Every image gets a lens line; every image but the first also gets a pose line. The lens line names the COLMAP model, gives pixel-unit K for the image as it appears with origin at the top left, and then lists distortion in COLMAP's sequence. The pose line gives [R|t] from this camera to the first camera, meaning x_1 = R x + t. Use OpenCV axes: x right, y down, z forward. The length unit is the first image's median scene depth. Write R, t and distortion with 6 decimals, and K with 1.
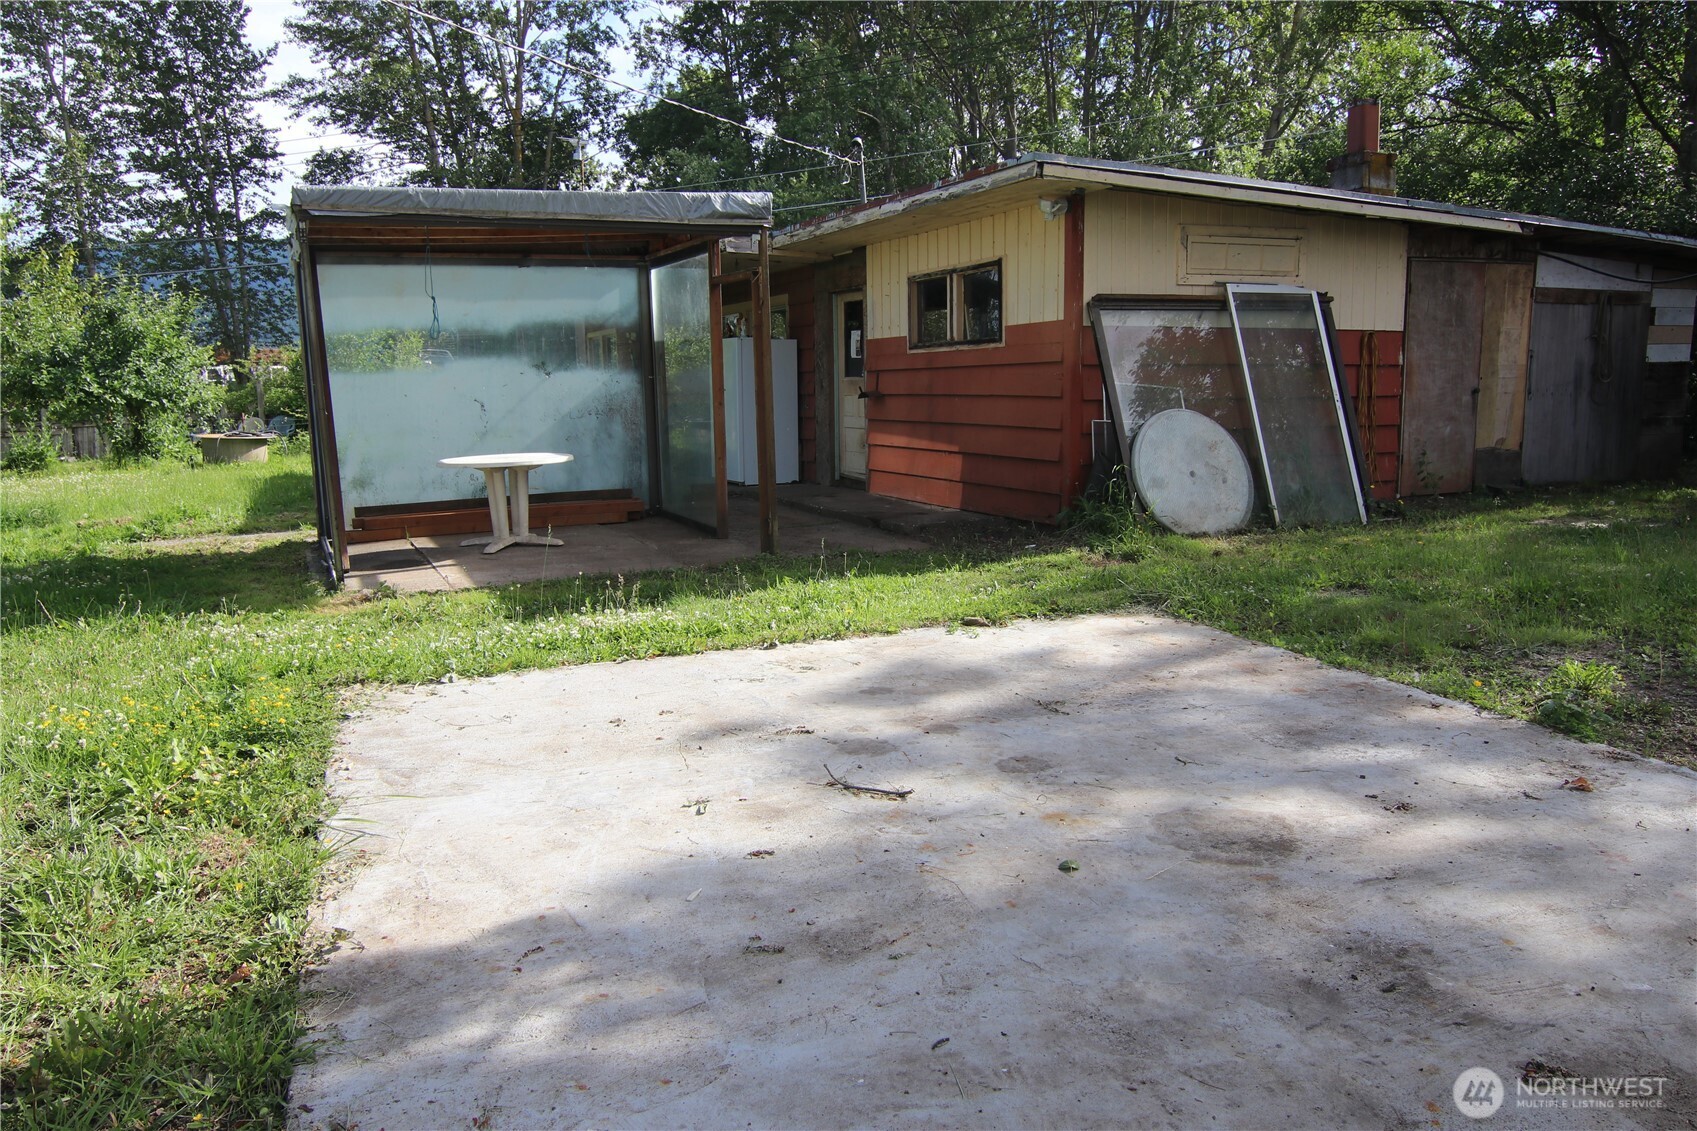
lens RADIAL K [[1219.2, 0, 851.1], [0, 1219.2, 572.4], [0, 0, 1]] dist [-0.001609, -0.014728]
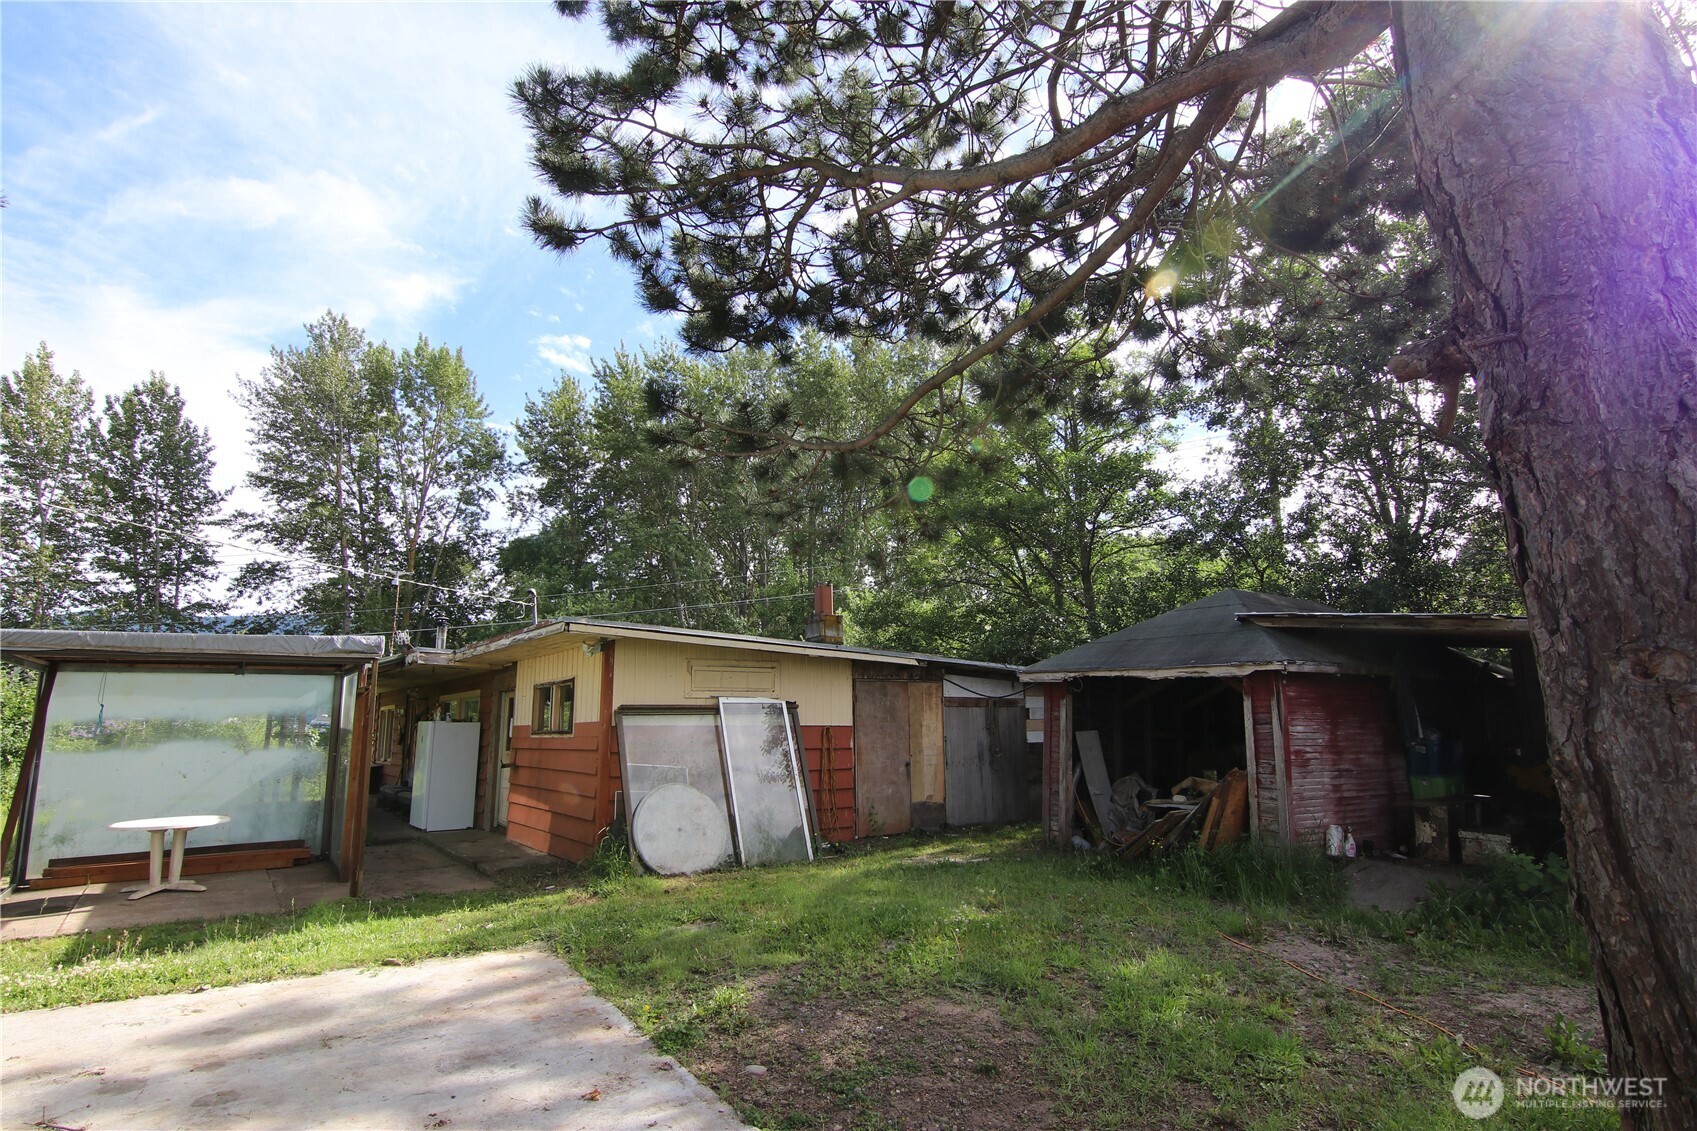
lens RADIAL K [[864.7, 0, 846.9], [0, 864.7, 560.7], [0, 0, 1]] dist [-0.013654, -0.005538]
pose [[0.981445, 0.039023, 0.187729, 0.200097], [0.027386, 0.940504, -0.338677, -0.021125], [-0.189776, 0.337534, 0.921985, -0.066304]]
